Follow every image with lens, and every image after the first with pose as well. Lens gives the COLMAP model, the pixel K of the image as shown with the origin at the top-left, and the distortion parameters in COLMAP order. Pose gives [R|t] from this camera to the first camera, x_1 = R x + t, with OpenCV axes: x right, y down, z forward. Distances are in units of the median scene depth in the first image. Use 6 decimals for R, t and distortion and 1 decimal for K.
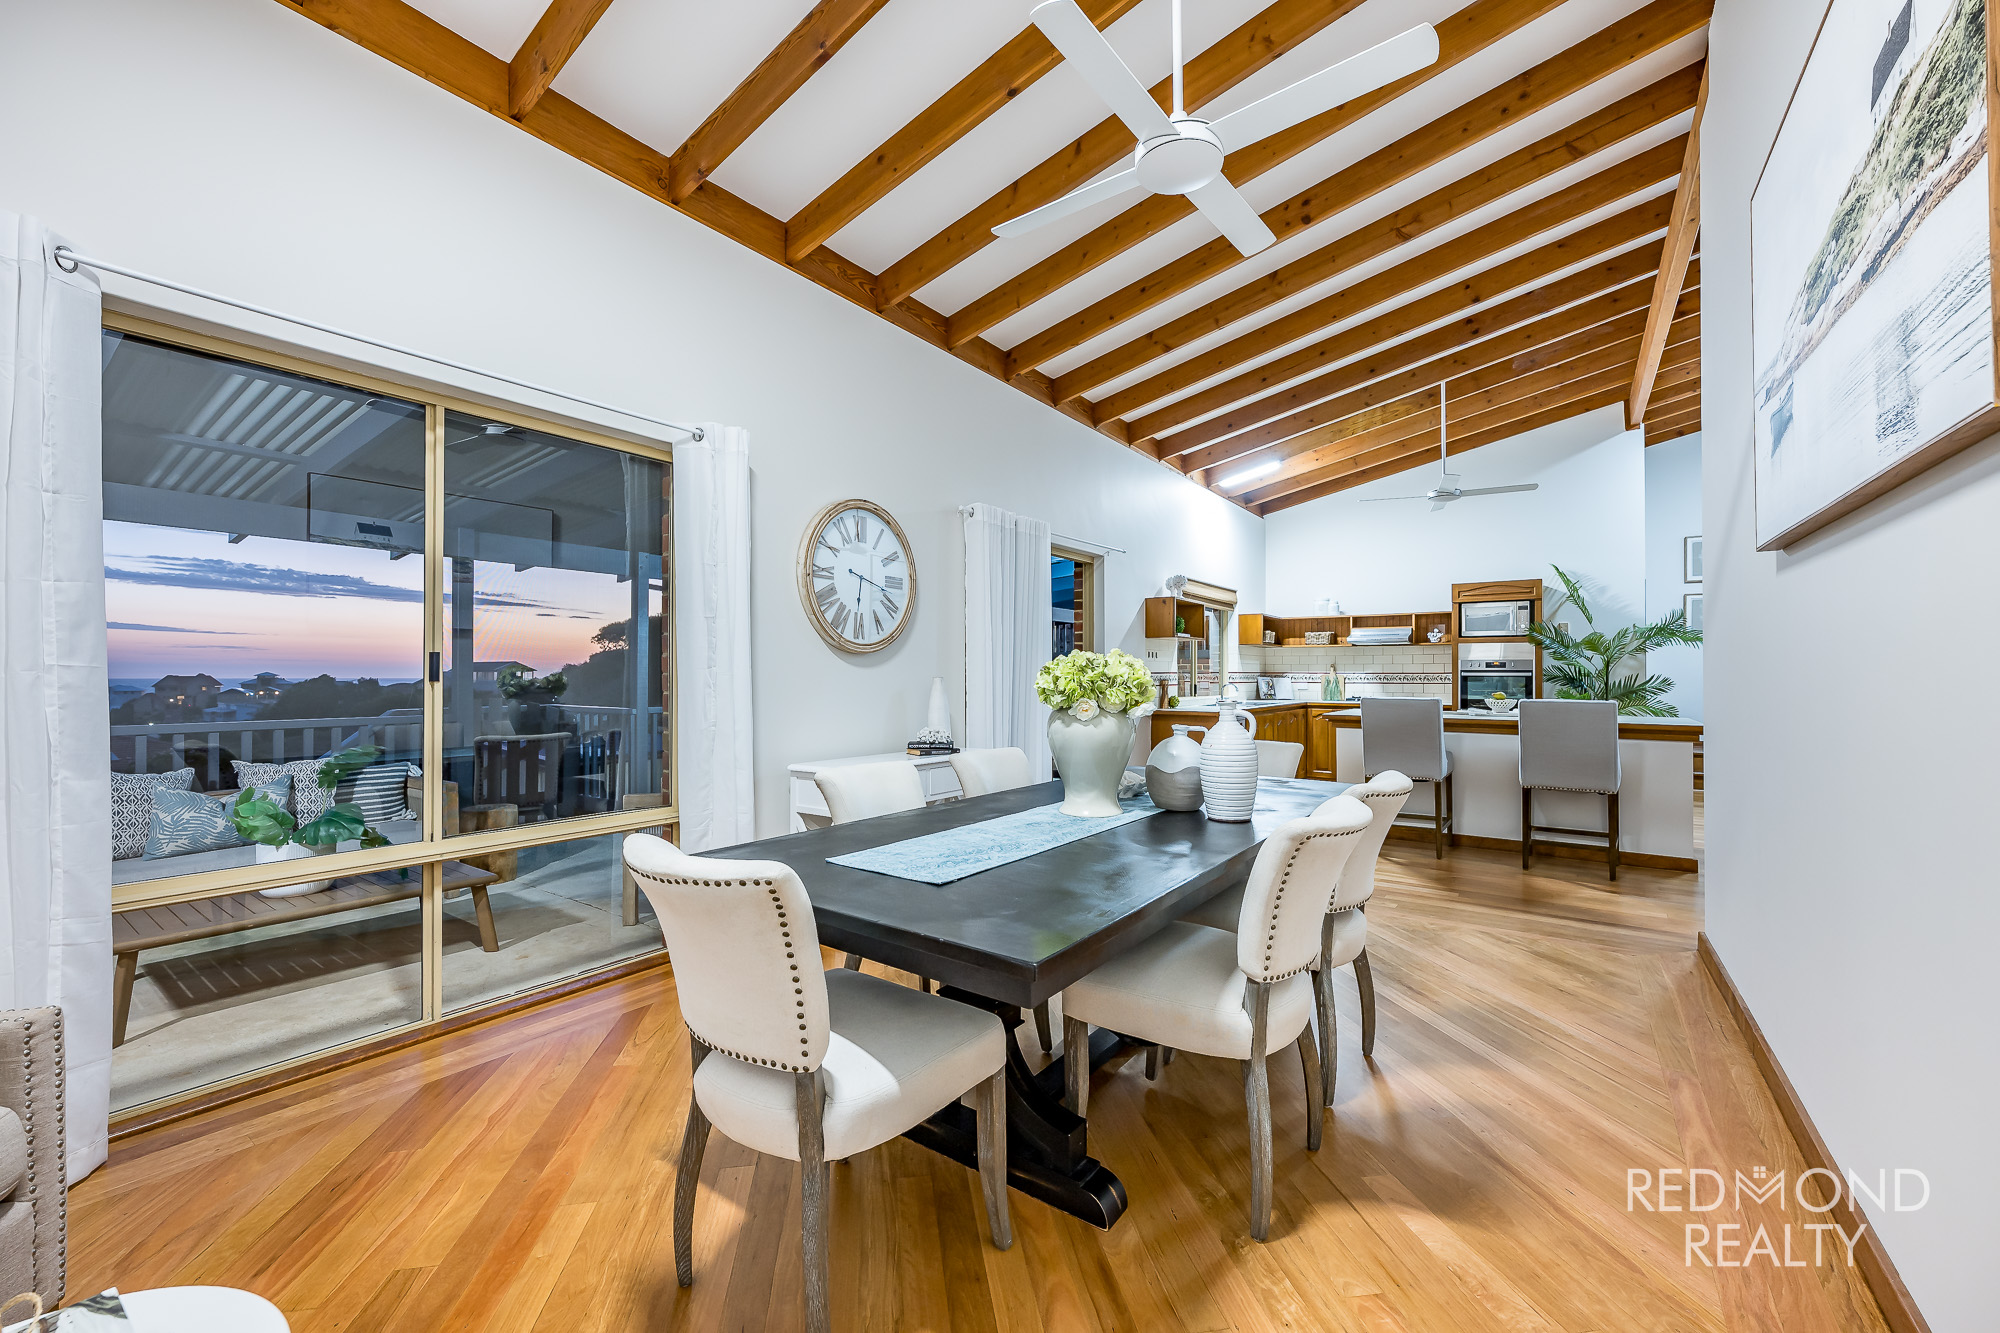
lens RADIAL K [[790.6, 0, 998.3], [0, 790.6, 670.3], [0, 0, 1]] dist [-0.001021, -0.000083]
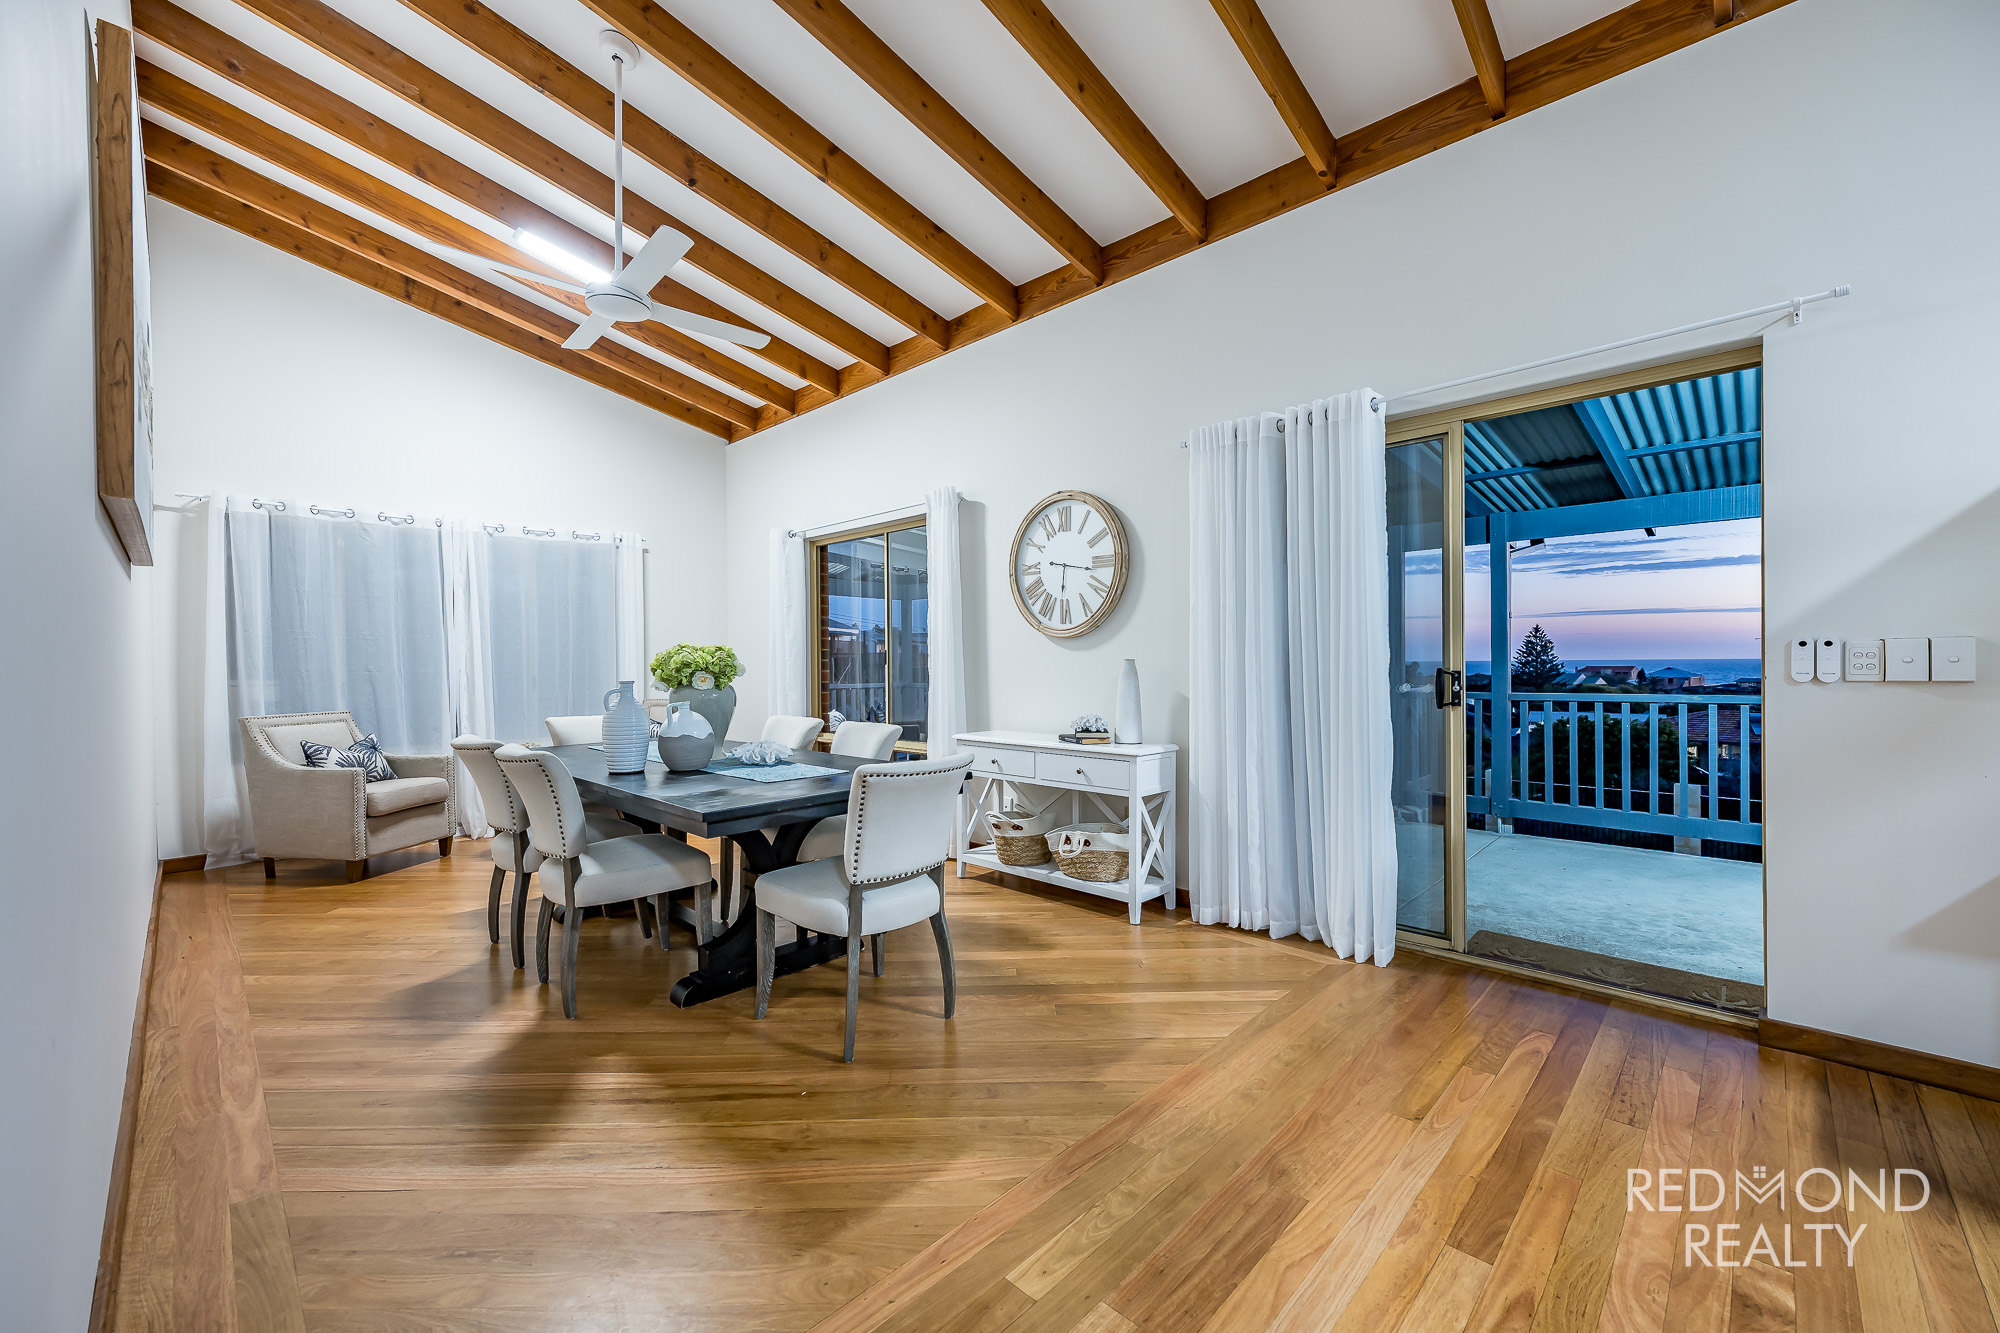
lens RADIAL K [[790.6, 0, 996.2], [0, 790.6, 671.1], [0, 0, 1]] dist [-0.001021, -0.000083]
pose [[-0.156040, 0.015932, -0.987622, 0.431239], [0.019566, 0.999724, 0.013036, 0.004133], [0.987557, -0.017290, -0.156309, 0.522176]]
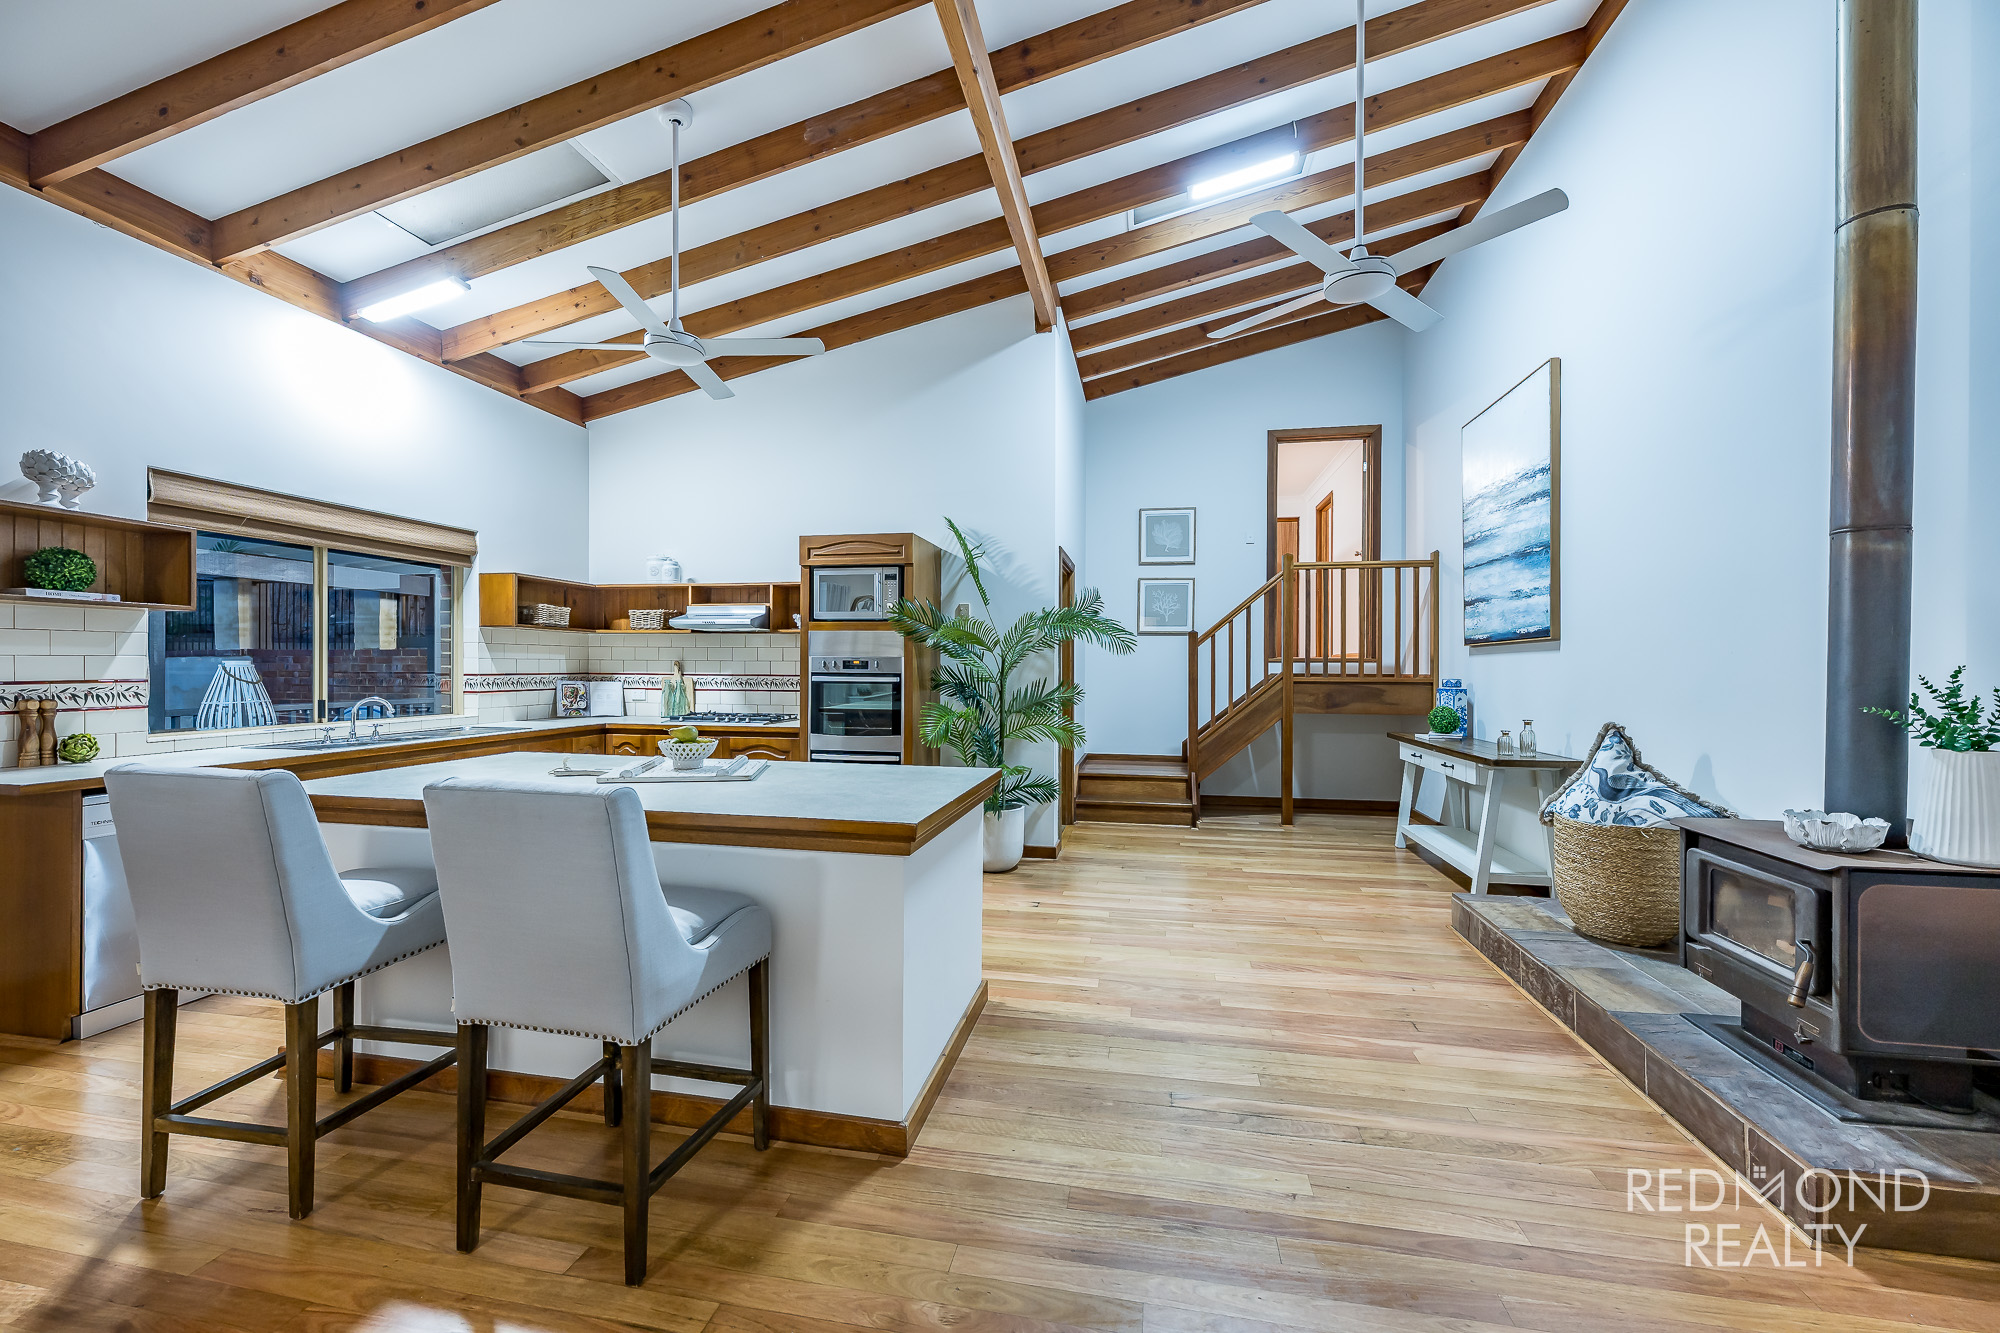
lens RADIAL K [[790.6, 0, 1000.0], [0, 790.6, 668.2], [0, 0, 1]] dist [-0.001021, -0.000083]
pose [[0.909916, 0.002059, 0.414787, 0.436458], [-0.005981, 0.999949, 0.008155, -0.009226], [-0.414749, -0.009901, 0.909882, 0.339244]]
